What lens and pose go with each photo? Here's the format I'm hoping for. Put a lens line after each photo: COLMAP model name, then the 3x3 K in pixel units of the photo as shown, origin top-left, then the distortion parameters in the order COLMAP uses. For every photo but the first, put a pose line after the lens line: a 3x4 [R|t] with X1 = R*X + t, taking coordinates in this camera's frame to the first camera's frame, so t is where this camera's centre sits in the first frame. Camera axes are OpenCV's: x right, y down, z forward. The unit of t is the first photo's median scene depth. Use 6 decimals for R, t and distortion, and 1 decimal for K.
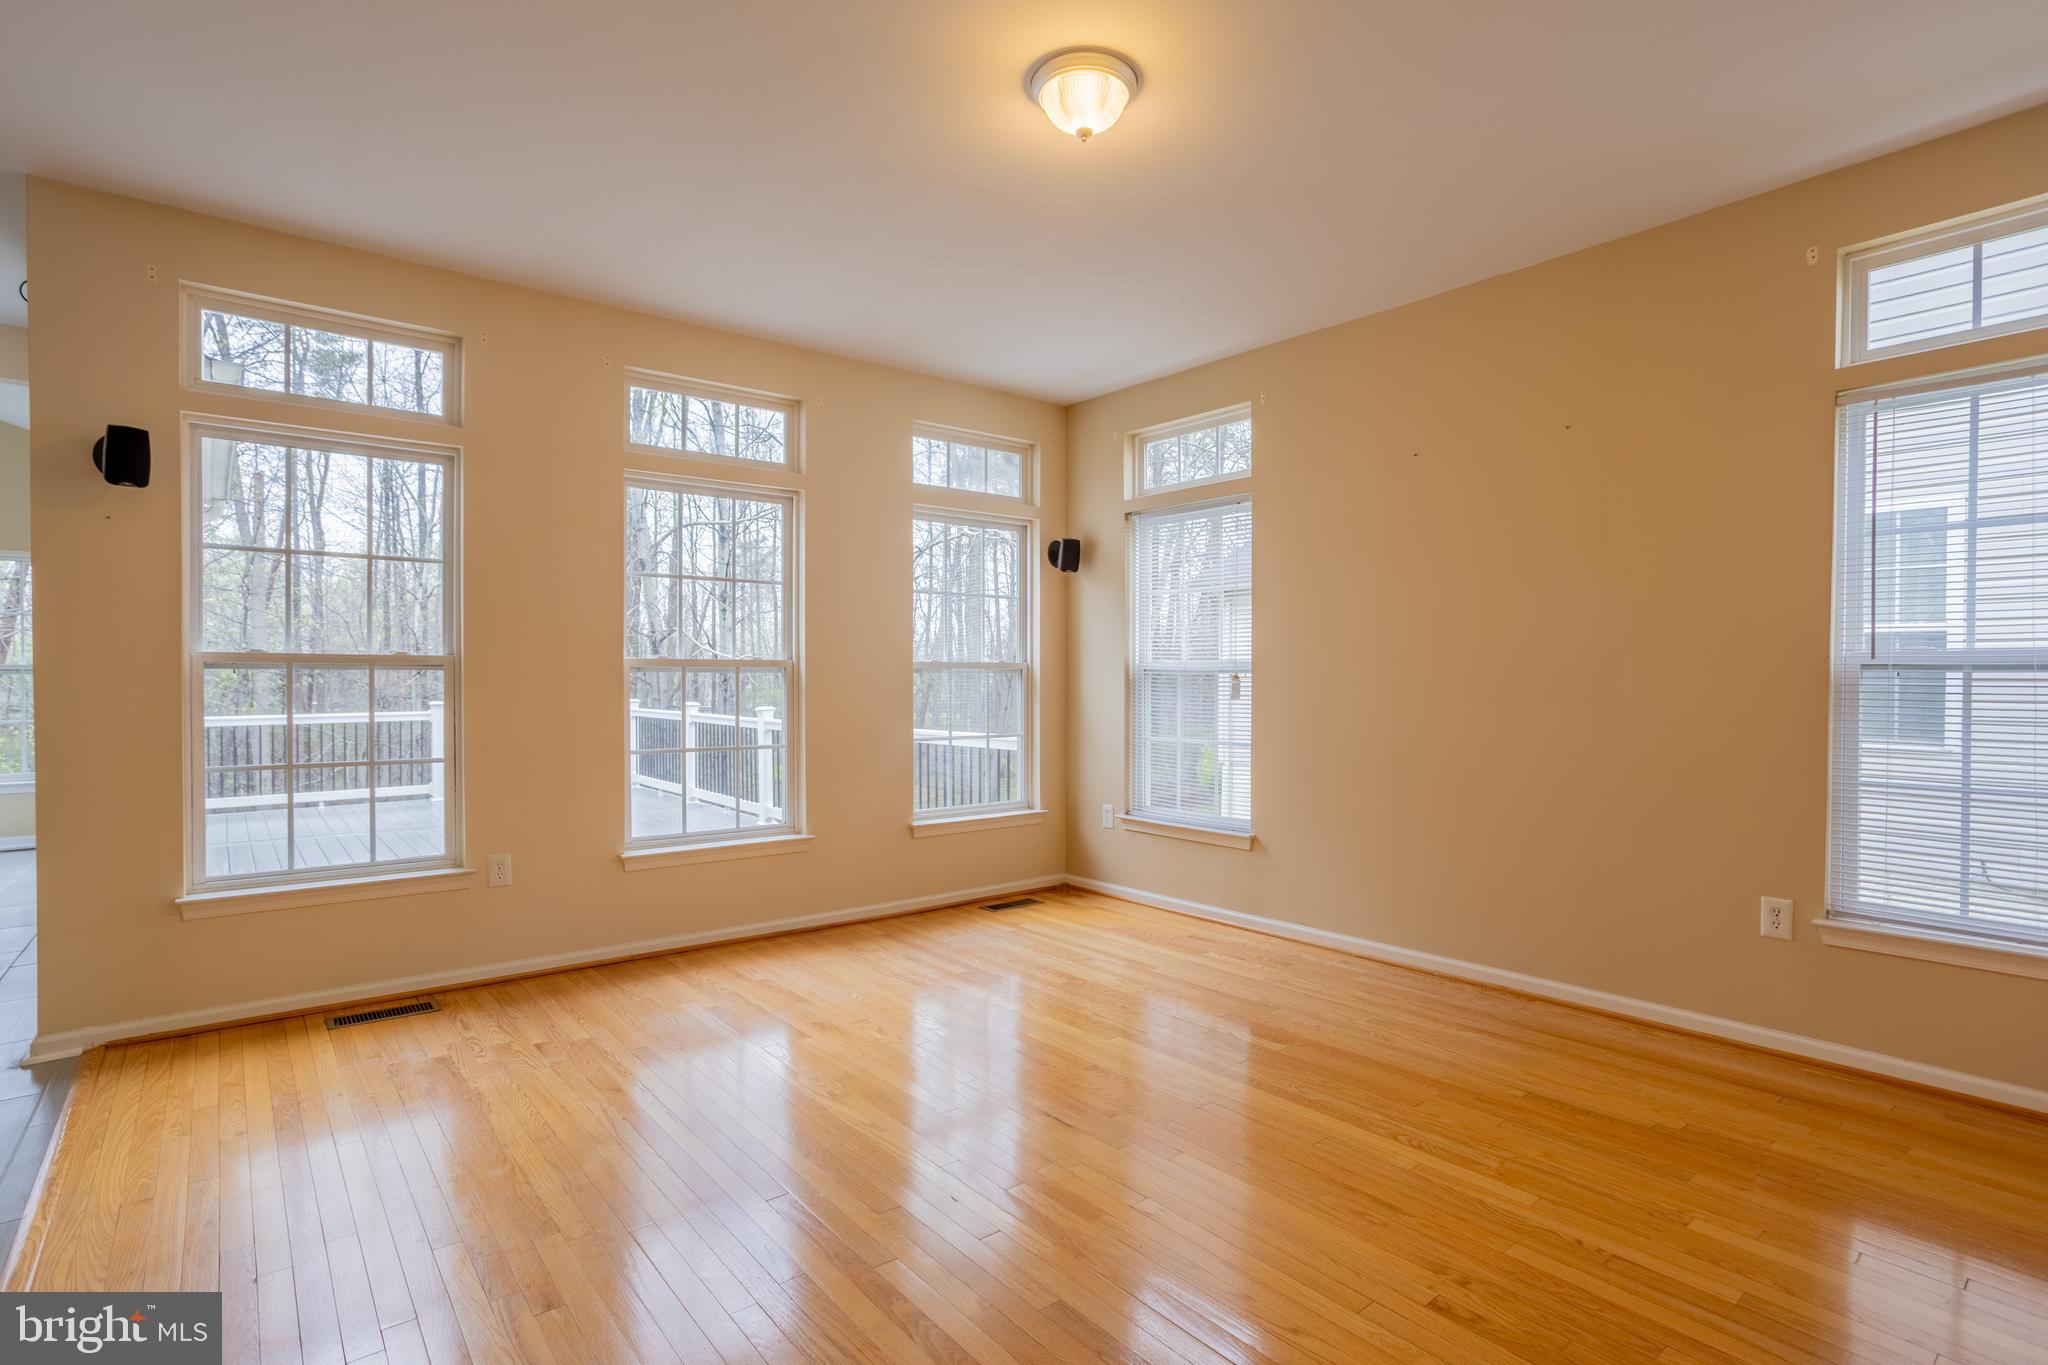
lens RADIAL K [[1064.6, 0, 1114.8], [0, 1064.6, 672.3], [0, 0, 1]] dist [0.001331, 0.000578]
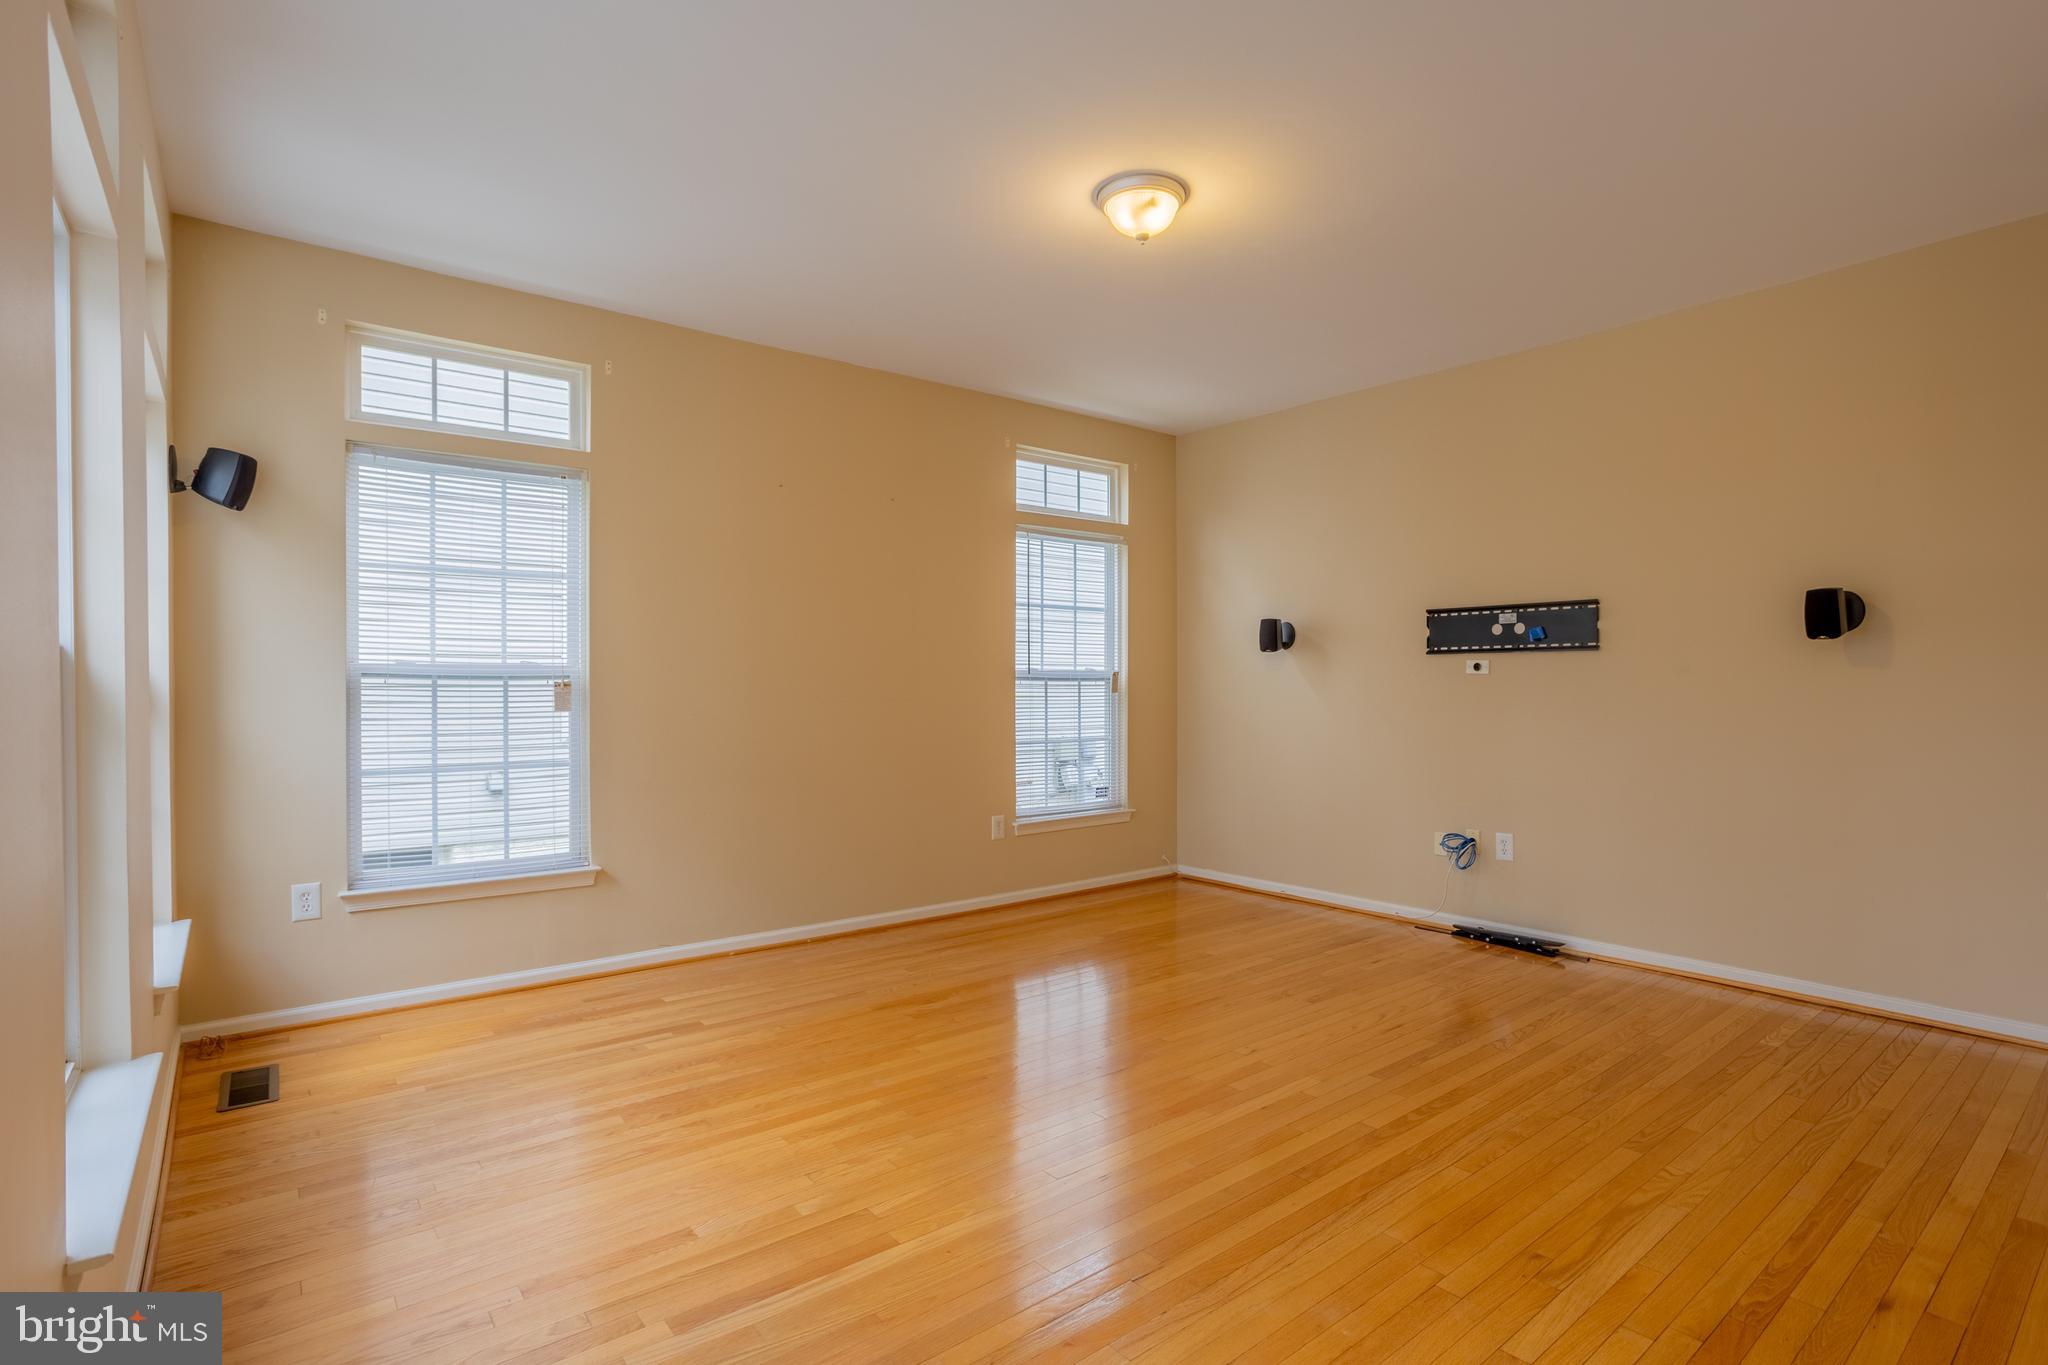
lens RADIAL K [[1013.9, 0, 1015.5], [0, 1013.9, 679.7], [0, 0, 1]] dist [-0.025383, 0.000519]
pose [[0.036054, 0.003493, 0.999344, -0.736097], [-0.004116, 0.999986, -0.003347, 0.001787], [-0.999341, -0.003992, 0.036068, 0.684761]]
